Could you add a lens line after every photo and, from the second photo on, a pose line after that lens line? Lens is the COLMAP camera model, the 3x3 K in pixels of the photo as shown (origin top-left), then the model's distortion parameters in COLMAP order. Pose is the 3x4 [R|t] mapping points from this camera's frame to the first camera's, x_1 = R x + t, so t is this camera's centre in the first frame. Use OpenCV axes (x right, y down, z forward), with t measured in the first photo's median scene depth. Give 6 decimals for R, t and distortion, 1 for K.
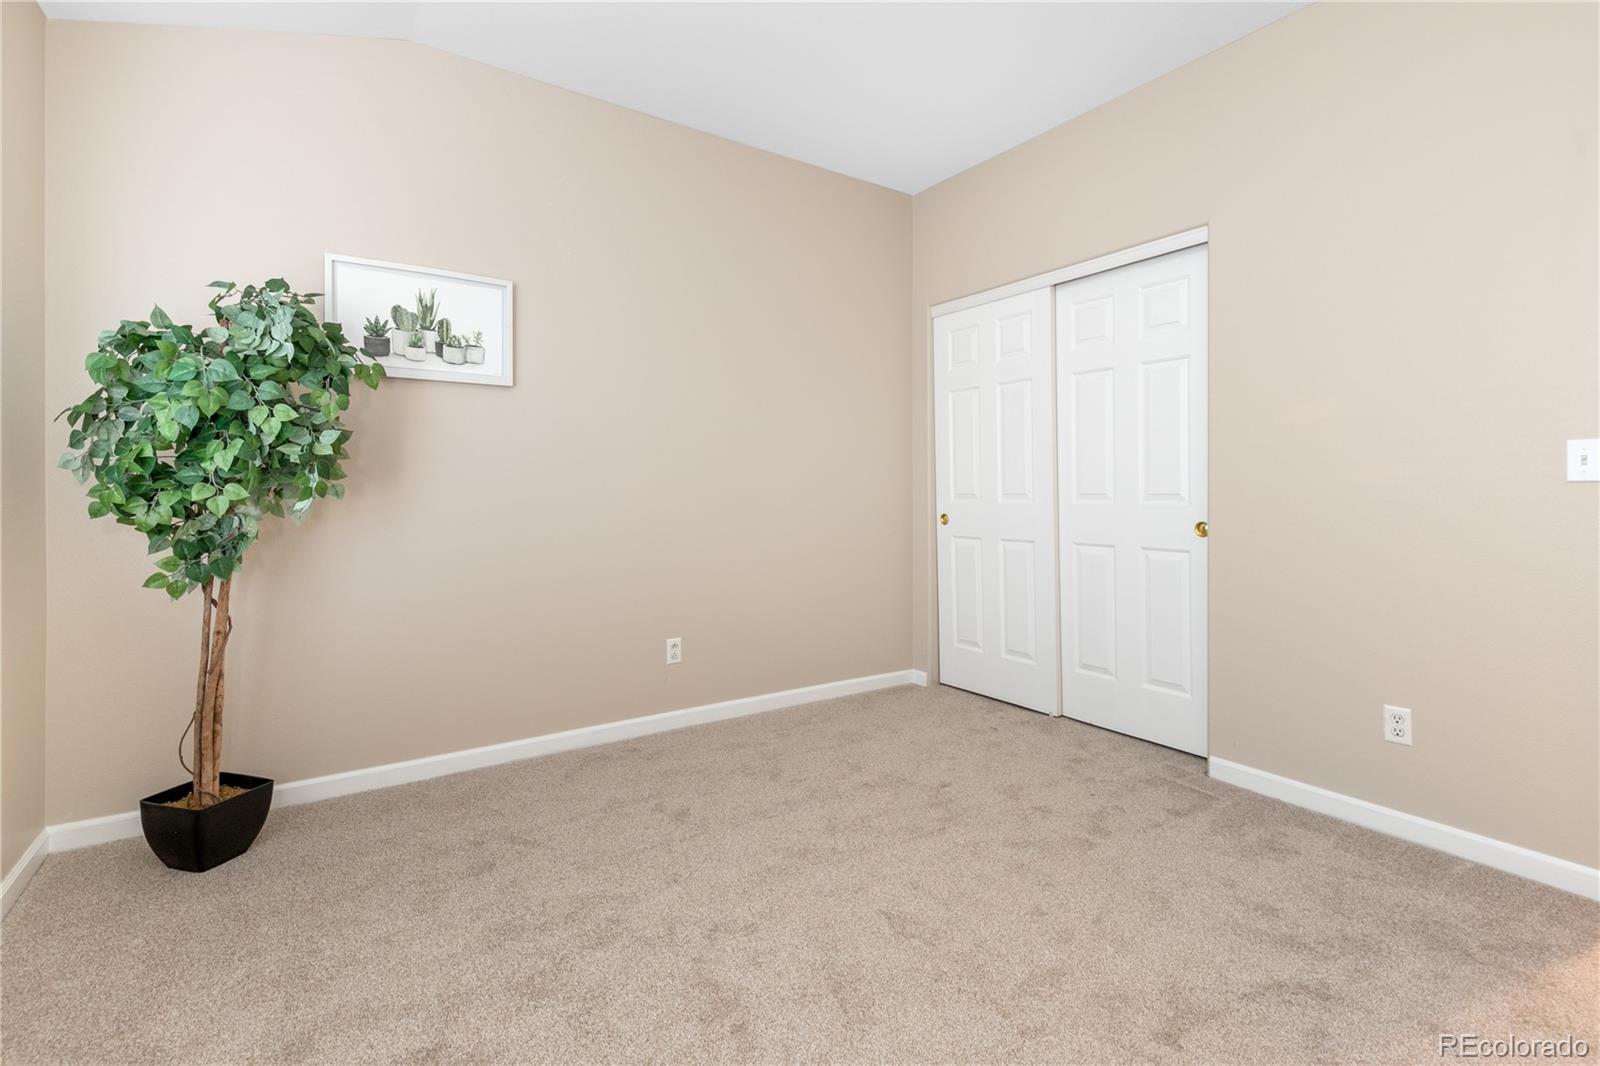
lens RADIAL K [[734.7, 0, 825.0], [0, 734.7, 494.7], [0, 0, 1]] dist [0.004415, -0.001127]
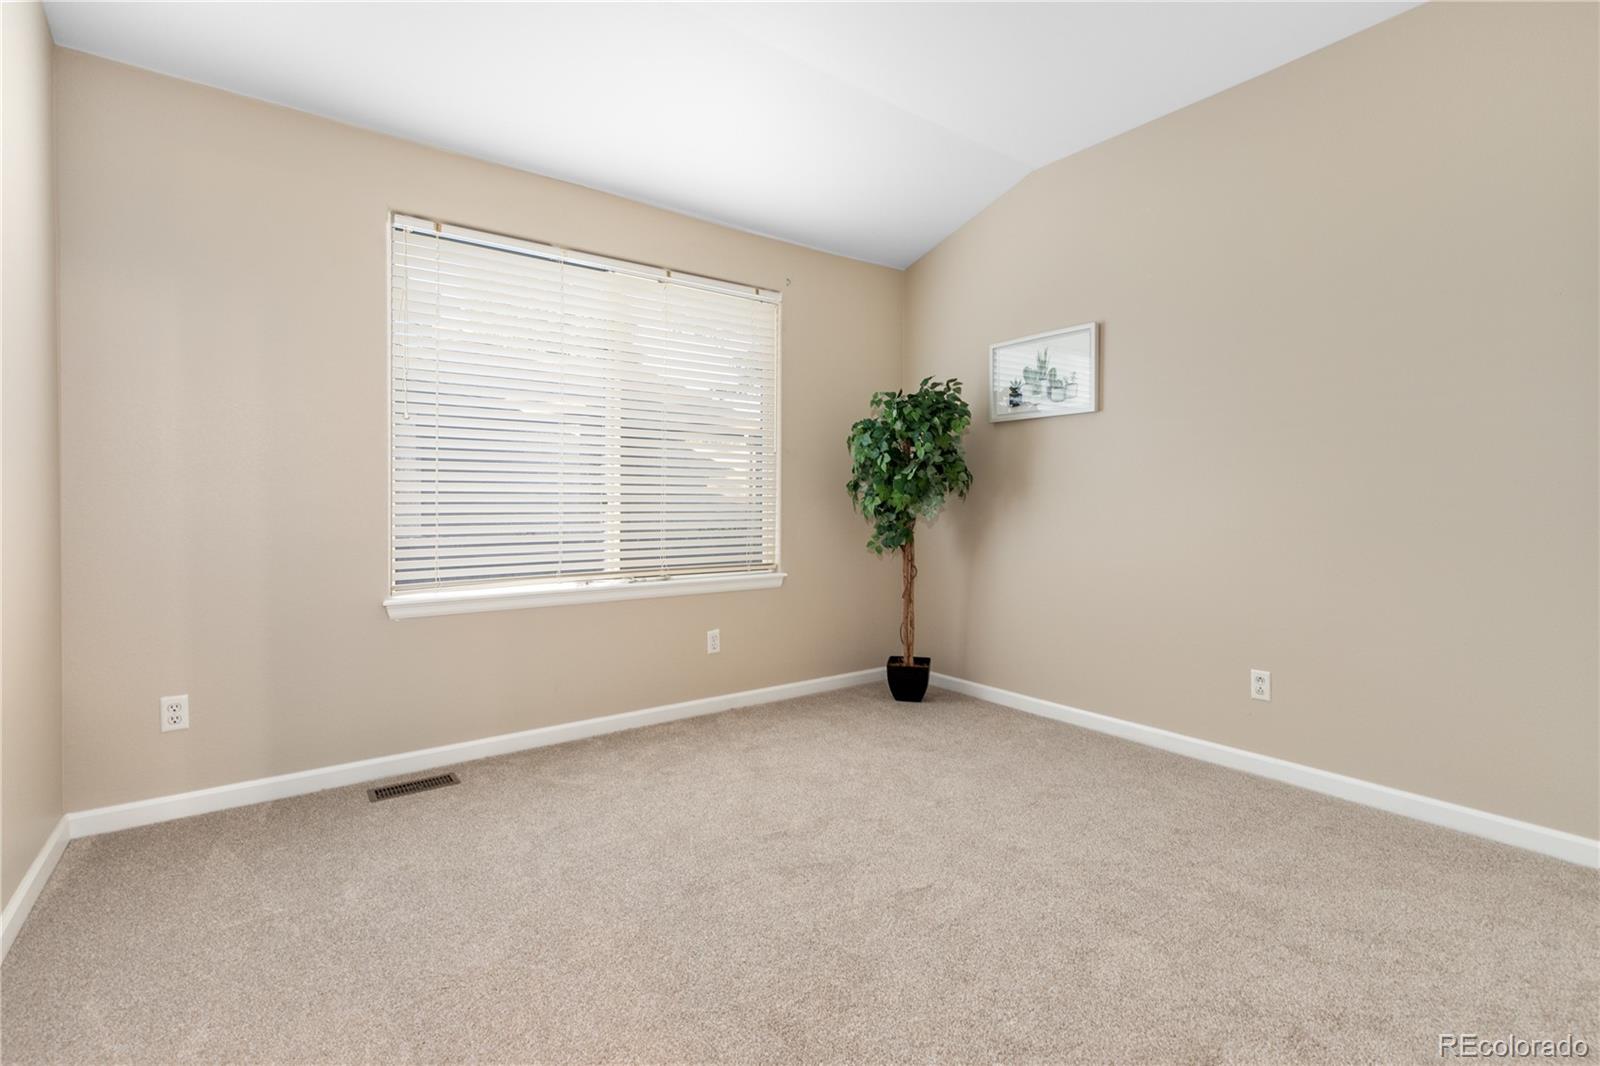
lens RADIAL K [[734.7, 0, 801.9], [0, 734.7, 520.3], [0, 0, 1]] dist [0.004415, -0.001127]
pose [[0.020101, 0.024568, -0.999496, 0.793321], [-0.006140, 0.999682, 0.024449, 0.000768], [0.999779, 0.005646, 0.020246, 0.542396]]
